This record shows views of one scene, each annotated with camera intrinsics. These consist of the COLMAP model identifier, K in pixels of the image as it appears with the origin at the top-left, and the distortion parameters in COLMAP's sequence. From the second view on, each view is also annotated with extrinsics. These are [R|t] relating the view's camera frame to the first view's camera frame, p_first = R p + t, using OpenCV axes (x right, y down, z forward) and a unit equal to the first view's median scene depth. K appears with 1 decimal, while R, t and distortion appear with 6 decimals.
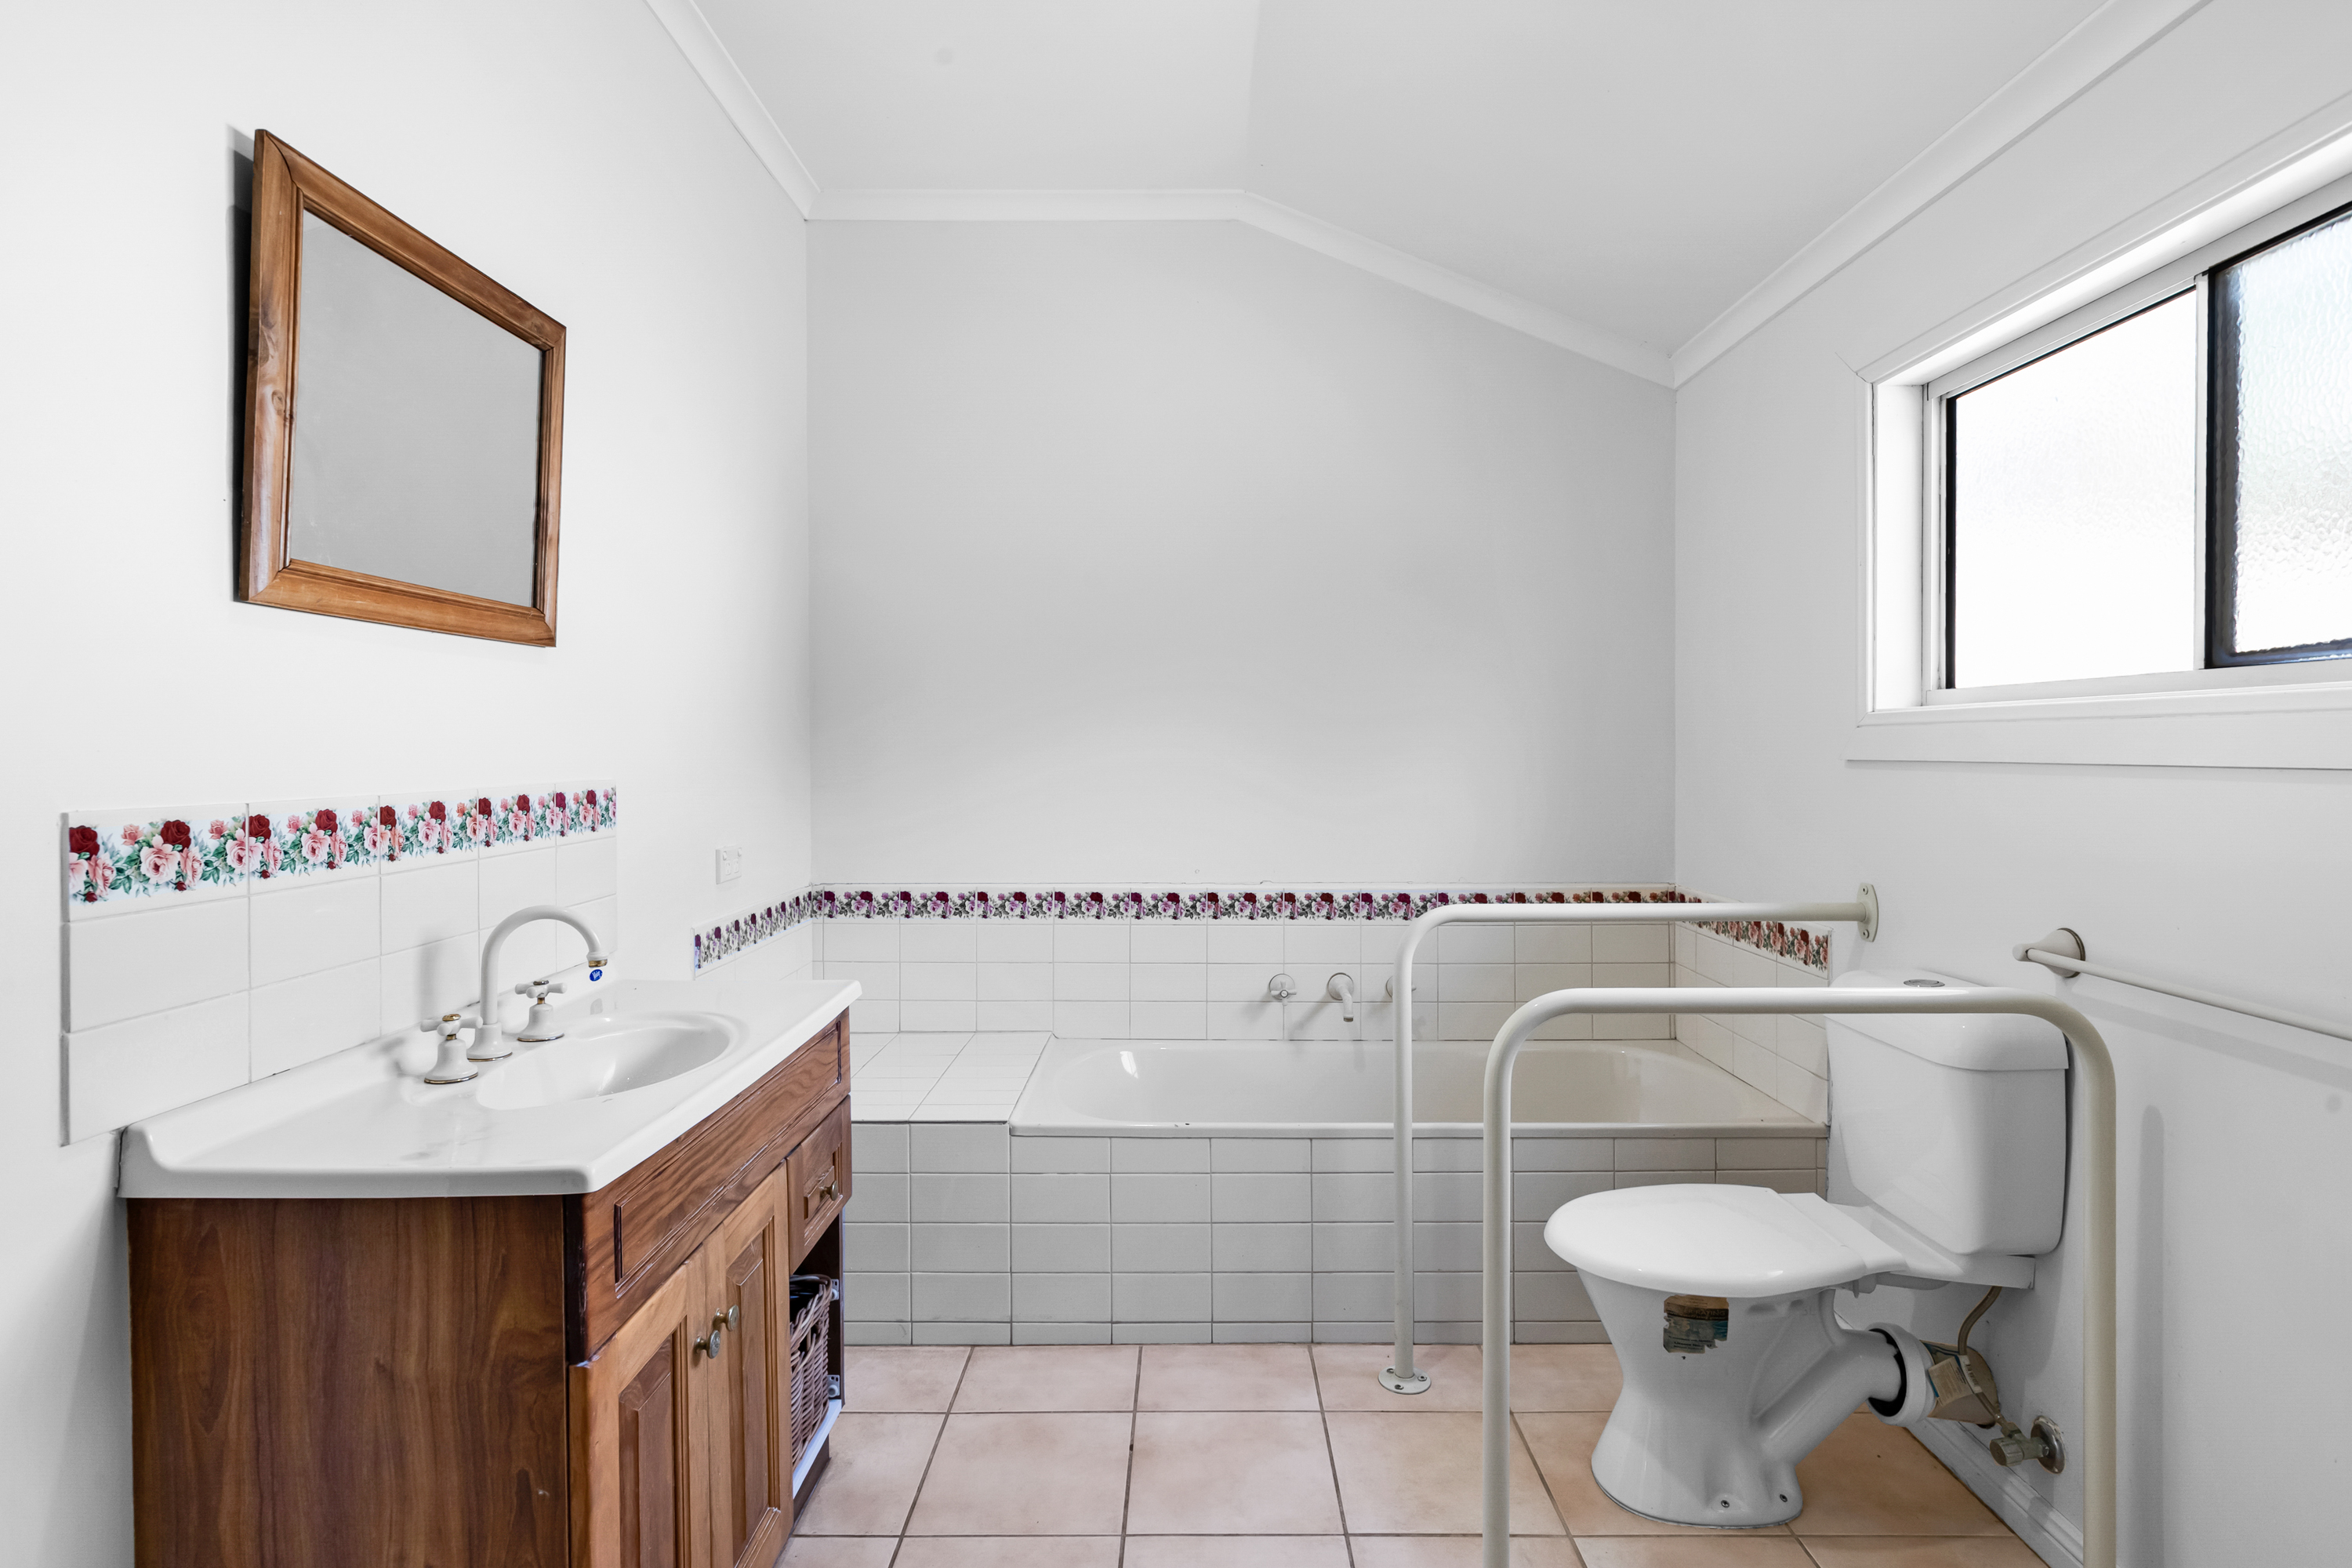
lens RADIAL K [[1175.8, 0, 1173.6], [0, 1175.8, 770.0], [0, 0, 1]] dist [-0.002145, -0.002630]
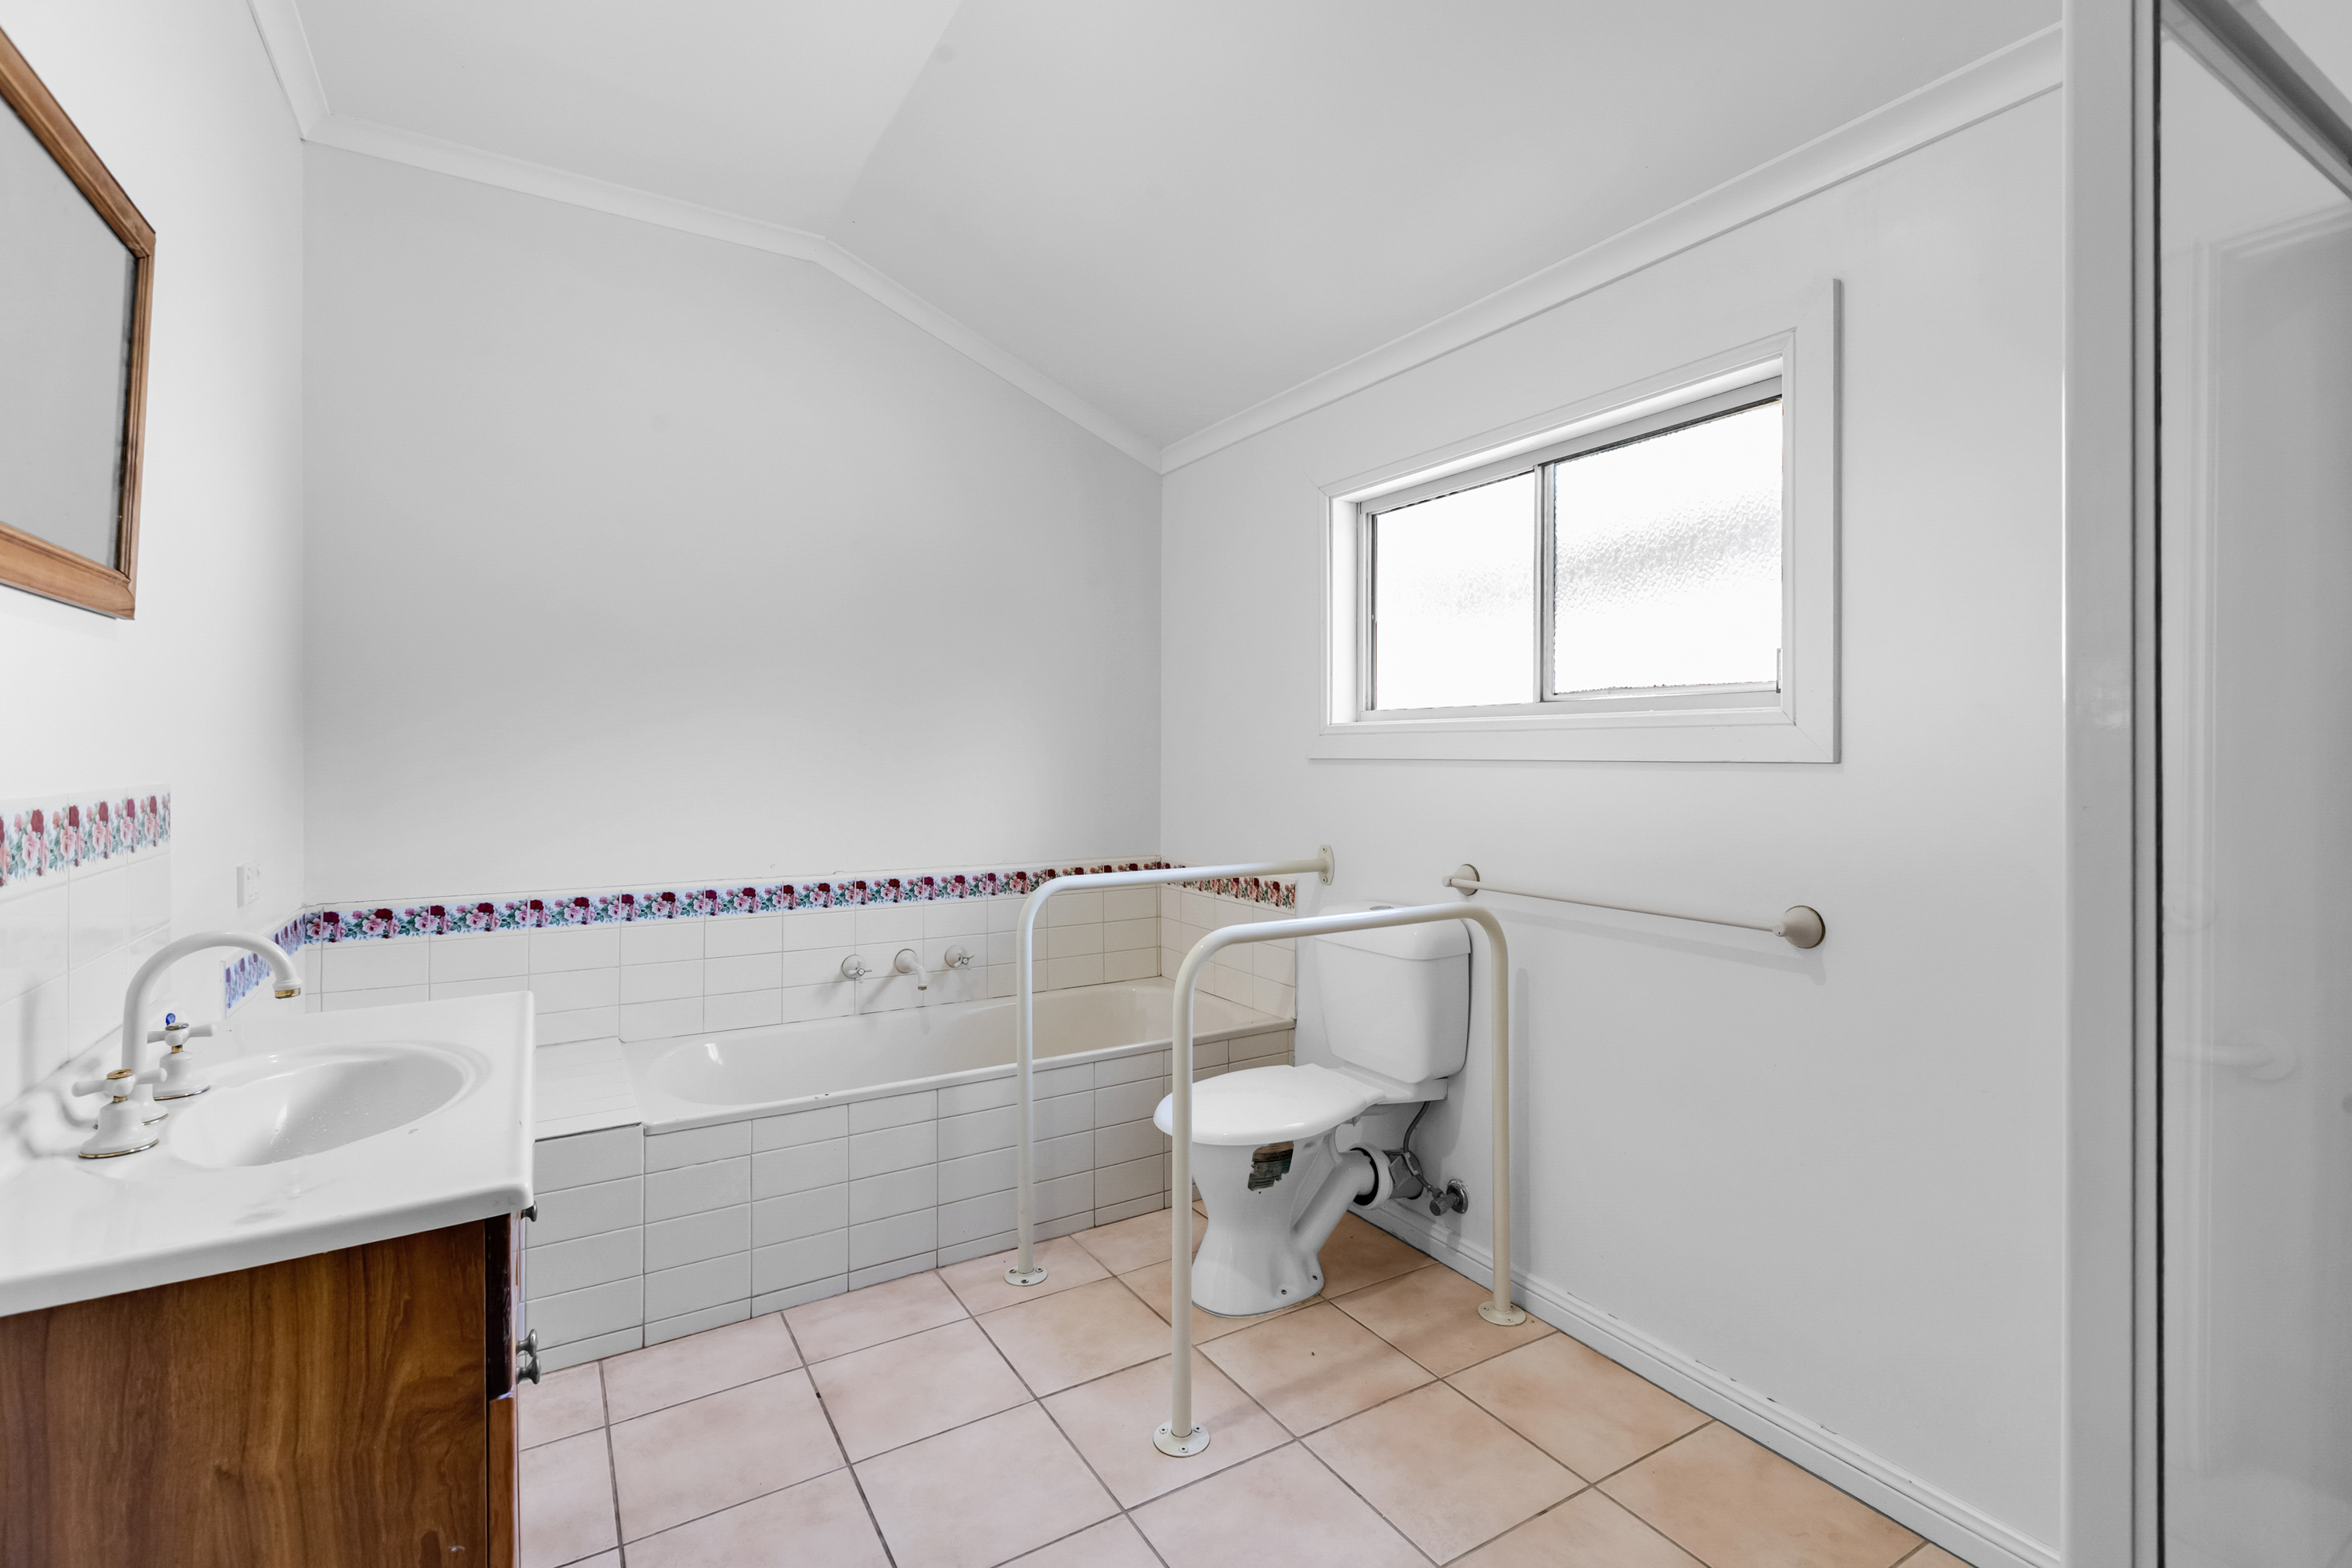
lens RADIAL K [[1060.7, 0, 1176.1], [0, 1060.7, 769.8], [0, 0, 1]] dist [0.001567, -0.001336]
pose [[0.849384, -0.006201, 0.527738, -0.301511], [0.007911, 0.999968, -0.000982, 0.005722], [-0.527716, 0.005009, 0.849406, -0.006212]]
